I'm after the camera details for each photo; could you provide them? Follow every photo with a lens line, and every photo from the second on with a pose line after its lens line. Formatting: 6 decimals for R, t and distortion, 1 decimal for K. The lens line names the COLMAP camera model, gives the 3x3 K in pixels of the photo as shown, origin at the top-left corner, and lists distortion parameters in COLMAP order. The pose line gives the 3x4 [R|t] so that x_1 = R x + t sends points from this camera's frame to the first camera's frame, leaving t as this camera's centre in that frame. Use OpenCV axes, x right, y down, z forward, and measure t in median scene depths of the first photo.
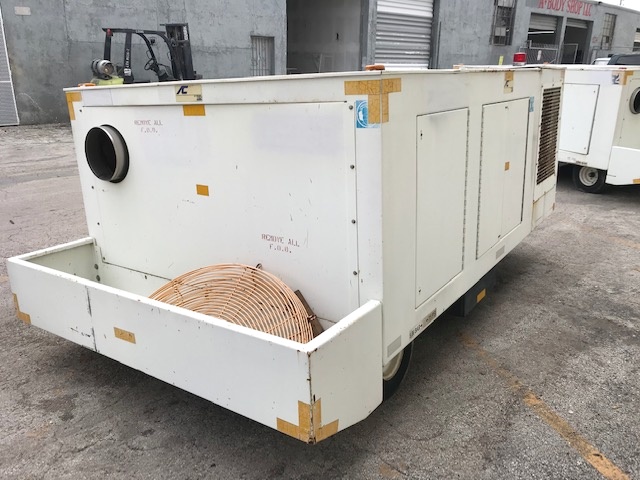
lens RADIAL K [[527.8, 0, 318.6], [0, 527.8, 240.4], [0, 0, 1]] dist [0.014256, 0.003098]
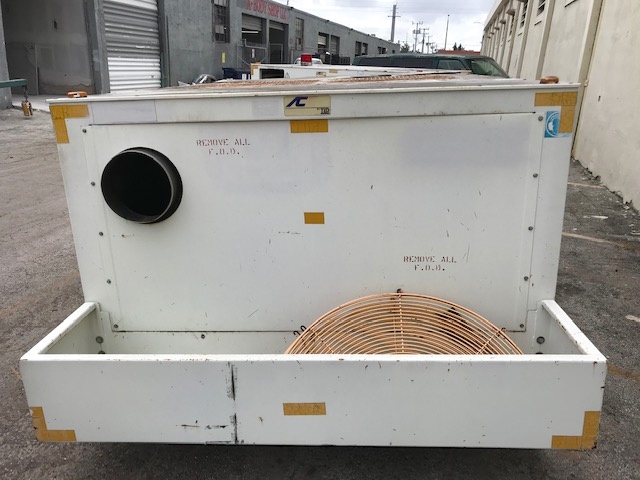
lens RADIAL K [[527.8, 0, 316.8], [0, 527.8, 240.3], [0, 0, 1]] dist [0.014256, 0.003098]
pose [[0.848914, -0.151328, 0.506403, -0.631114], [0.146617, 0.987957, 0.049447, -0.097385], [-0.507787, 0.032271, 0.860878, 0.253472]]
